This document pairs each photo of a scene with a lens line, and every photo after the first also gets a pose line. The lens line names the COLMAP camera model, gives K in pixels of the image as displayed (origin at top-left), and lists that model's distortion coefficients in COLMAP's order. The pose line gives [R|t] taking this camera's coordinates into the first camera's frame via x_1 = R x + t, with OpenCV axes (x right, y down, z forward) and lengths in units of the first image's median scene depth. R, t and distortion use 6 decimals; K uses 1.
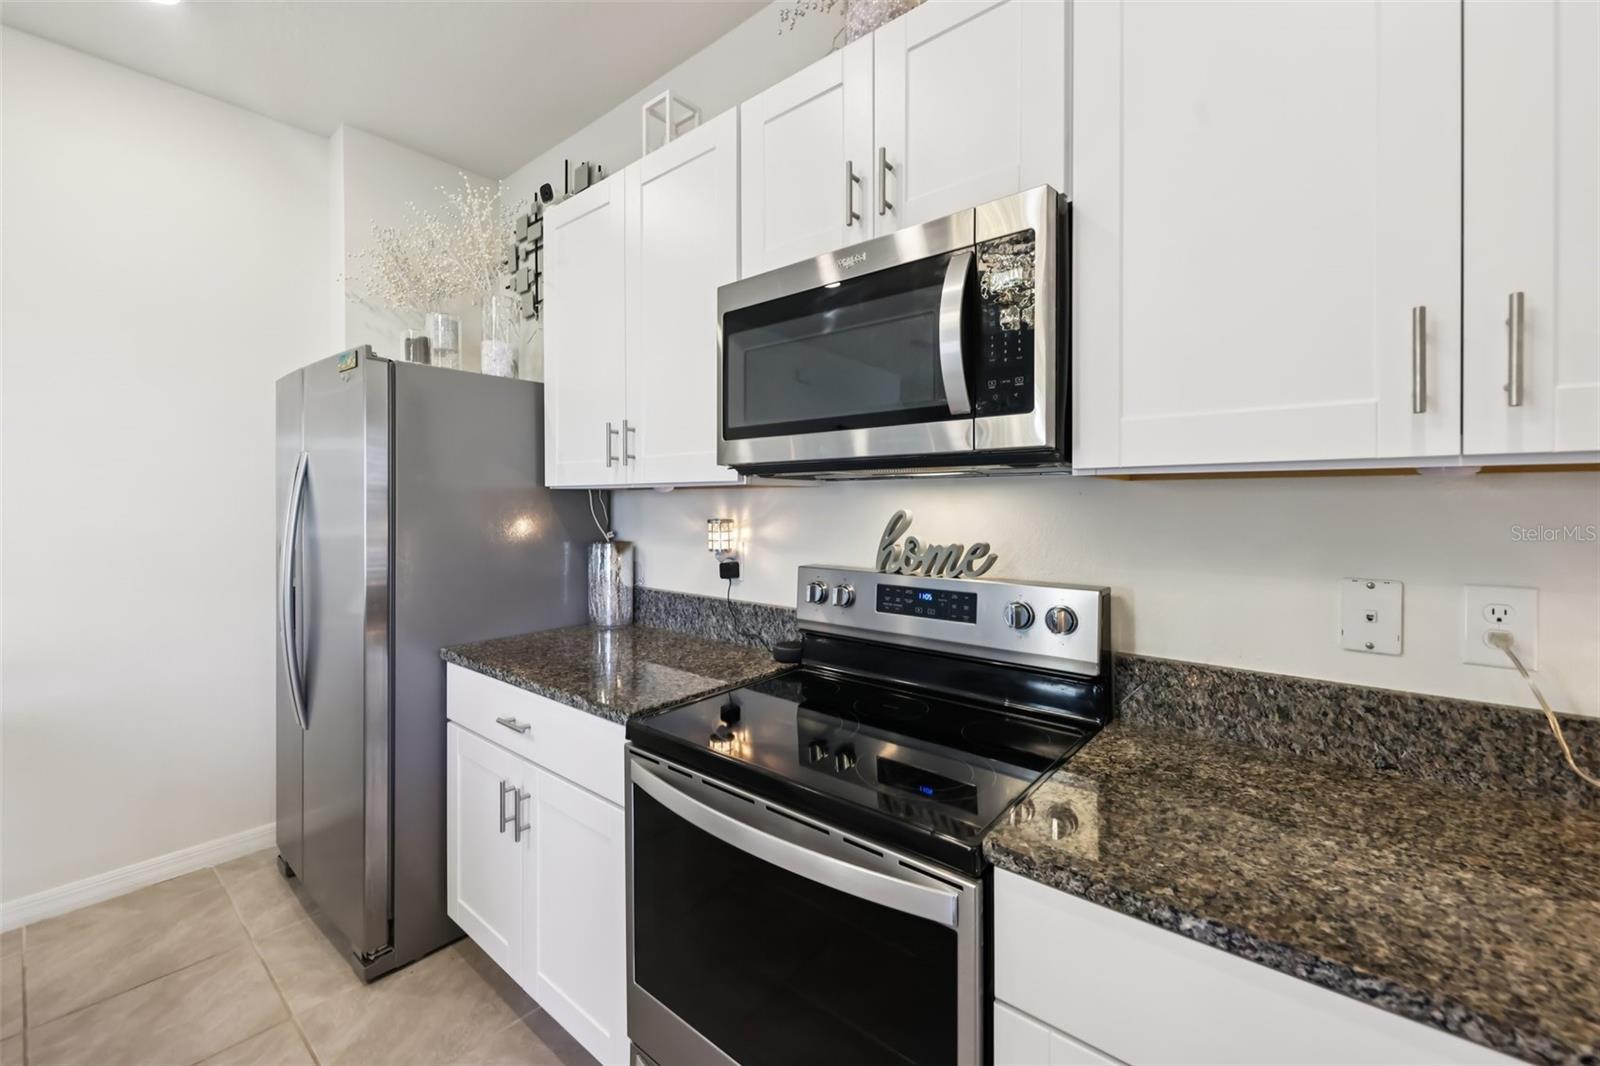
lens RADIAL K [[658.6, 0, 798.3], [0, 658.6, 501.1], [0, 0, 1]] dist [0.012103, -0.008515]
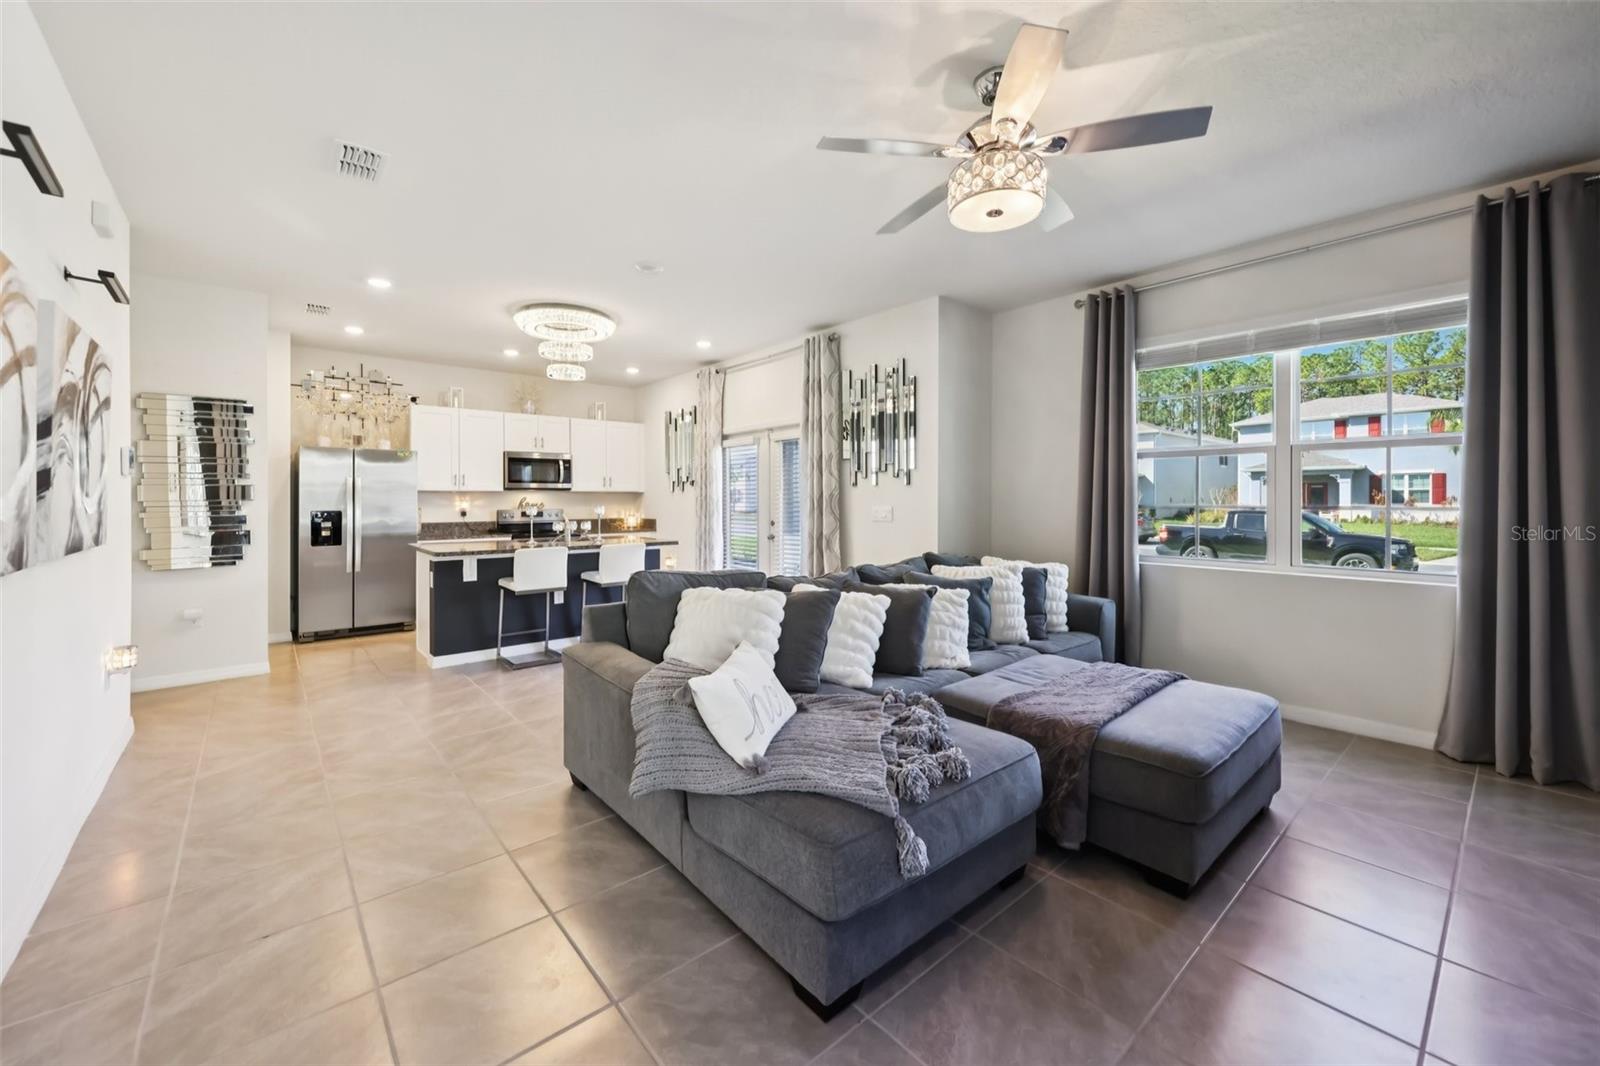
lens RADIAL K [[624.6, 0, 795.6], [0, 624.6, 506.8], [0, 0, 1]] dist [0.023080, -0.010955]
pose [[0.156280, -0.009651, 0.987666, -4.467216], [0.007467, 0.999935, 0.008590, 0.065318], [-0.987685, 0.006033, 0.156342, -1.888436]]
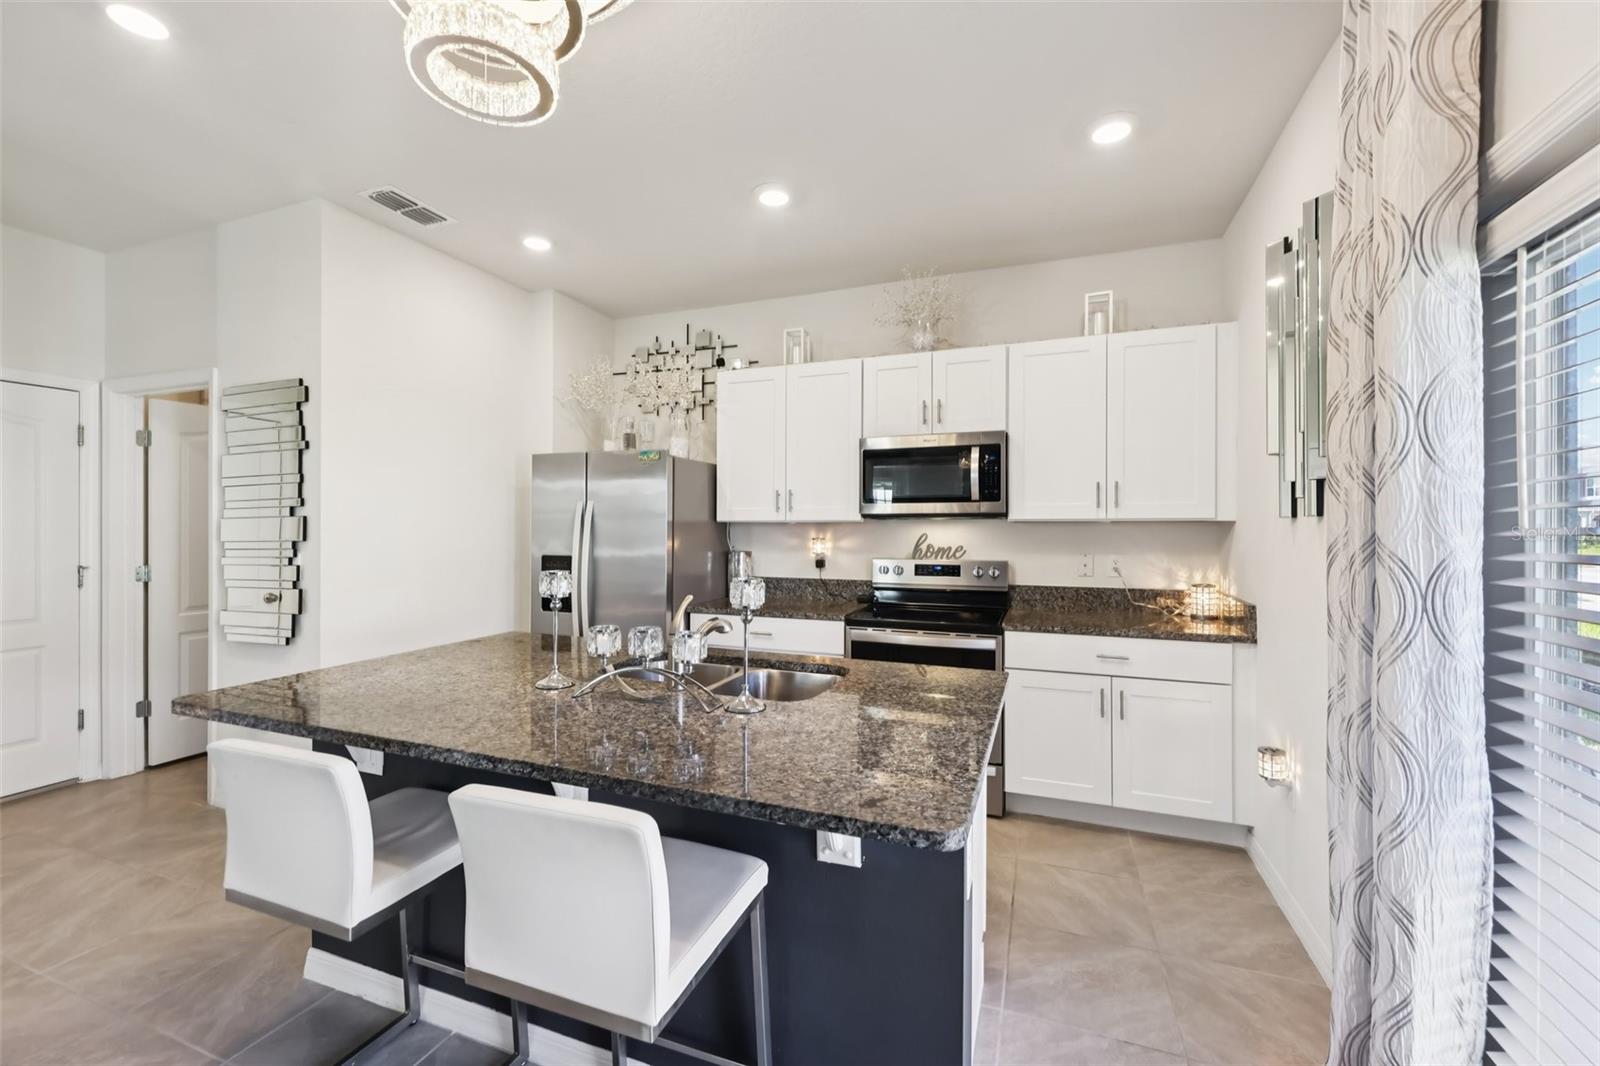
lens RADIAL K [[652.4, 0, 797.8], [0, 652.4, 521.0], [0, 0, 1]] dist [0.016676, -0.007151]
pose [[0.943170, 0.006024, 0.332256, -1.119233], [-0.002277, 0.999929, -0.011666, -0.001877], [-0.332302, 0.010246, 0.943117, -1.140929]]
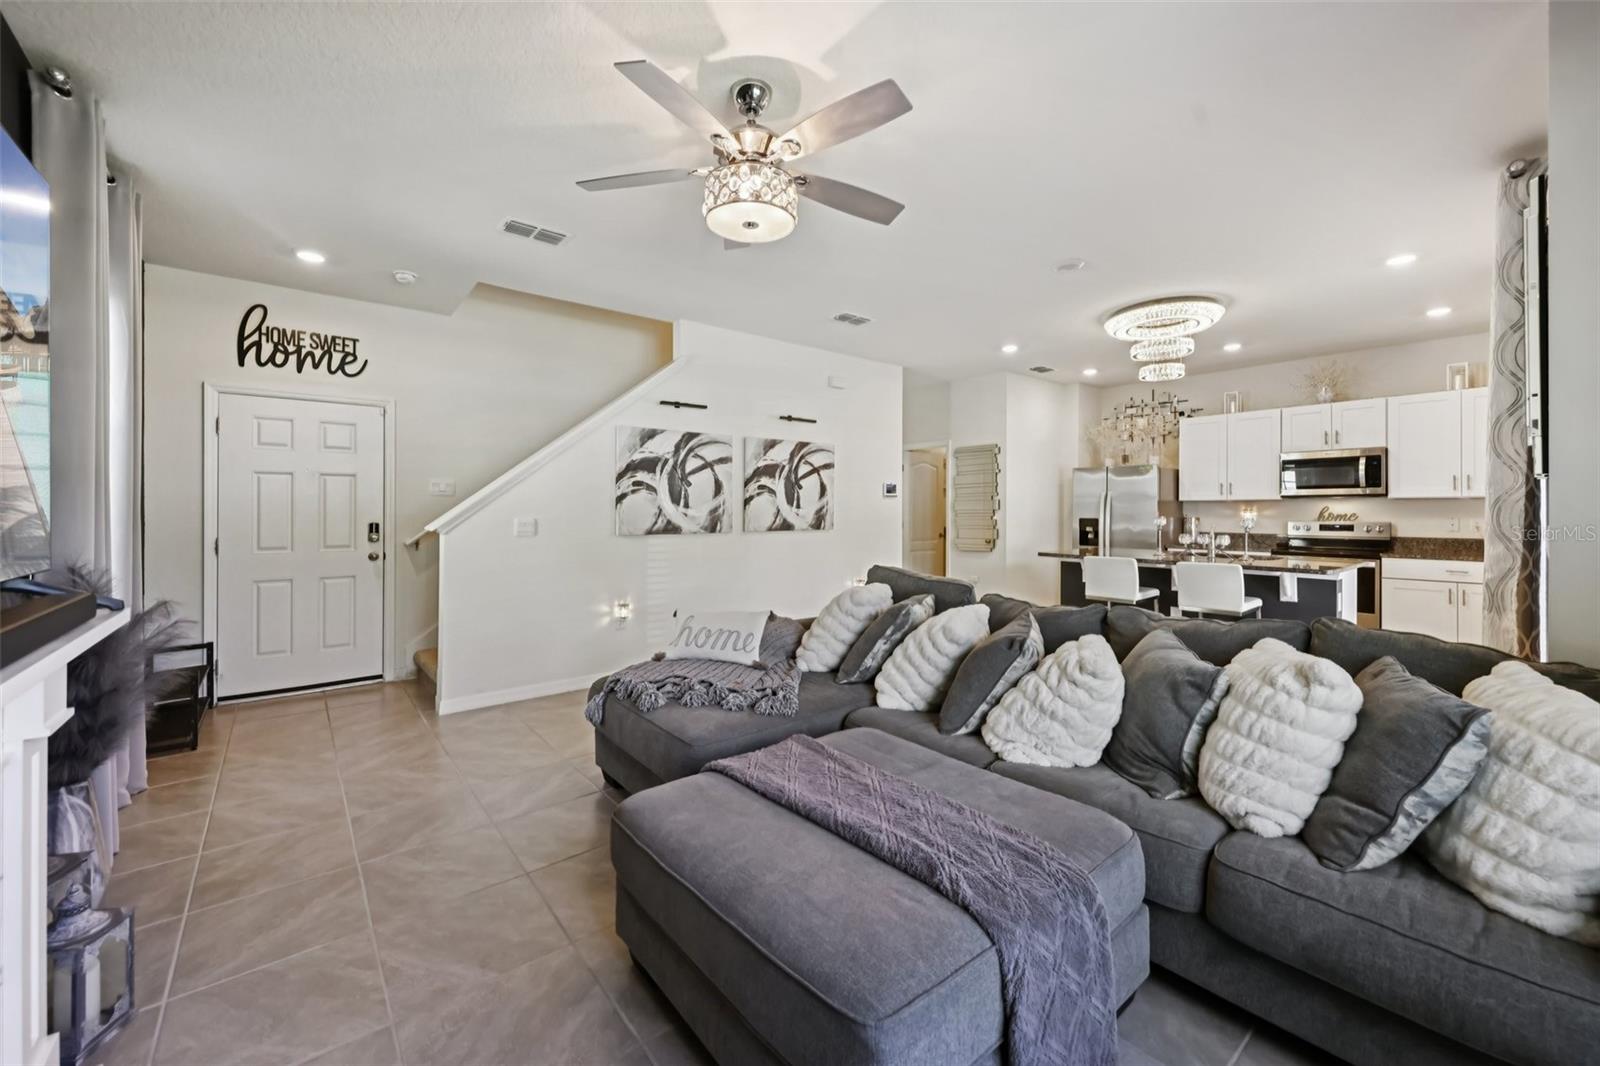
lens RADIAL K [[624.6, 0, 795.6], [0, 624.6, 506.8], [0, 0, 1]] dist [0.023080, -0.010955]
pose [[0.983798, -0.000485, -0.179279, -2.498514], [-0.000524, 0.999984, -0.005581, 0.043333], [0.179279, 0.005585, 0.983782, -3.612278]]
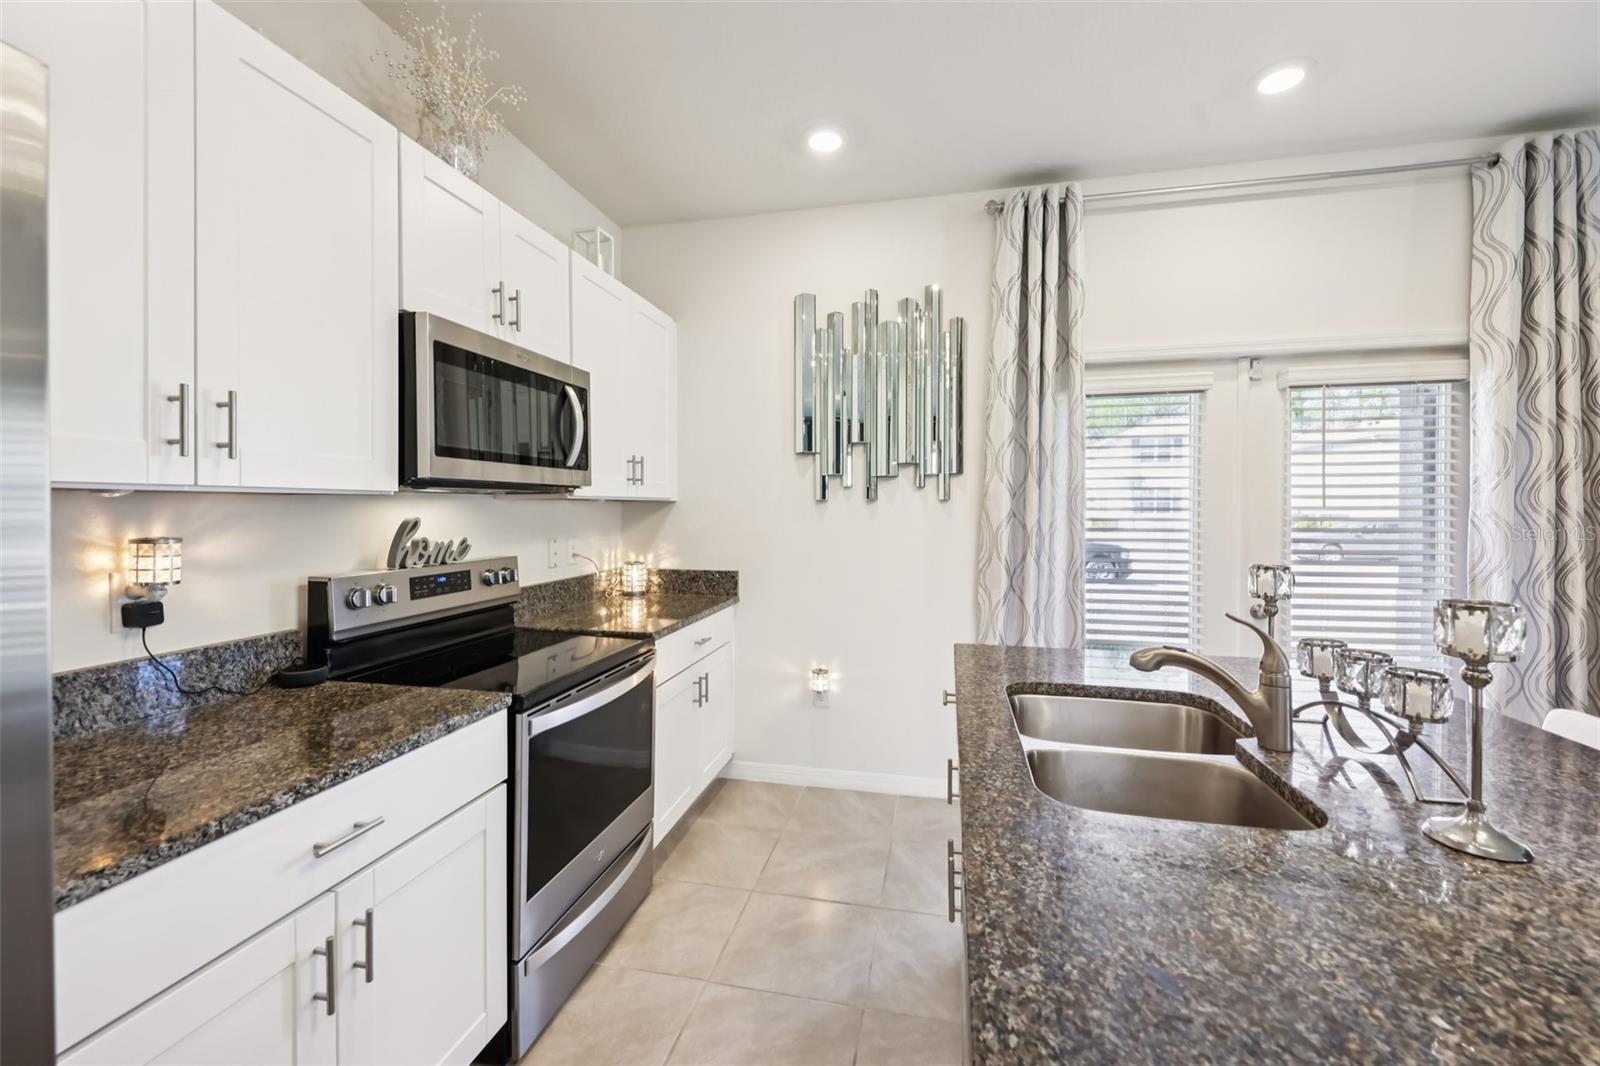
lens RADIAL K [[652.4, 0, 797.8], [0, 652.4, 521.0], [0, 0, 1]] dist [0.016676, -0.007151]
pose [[-0.466327, -0.017919, 0.884431, -1.359843], [-0.001626, 0.999810, 0.019400, -0.004945], [-0.884611, 0.007609, -0.466268, 0.979572]]
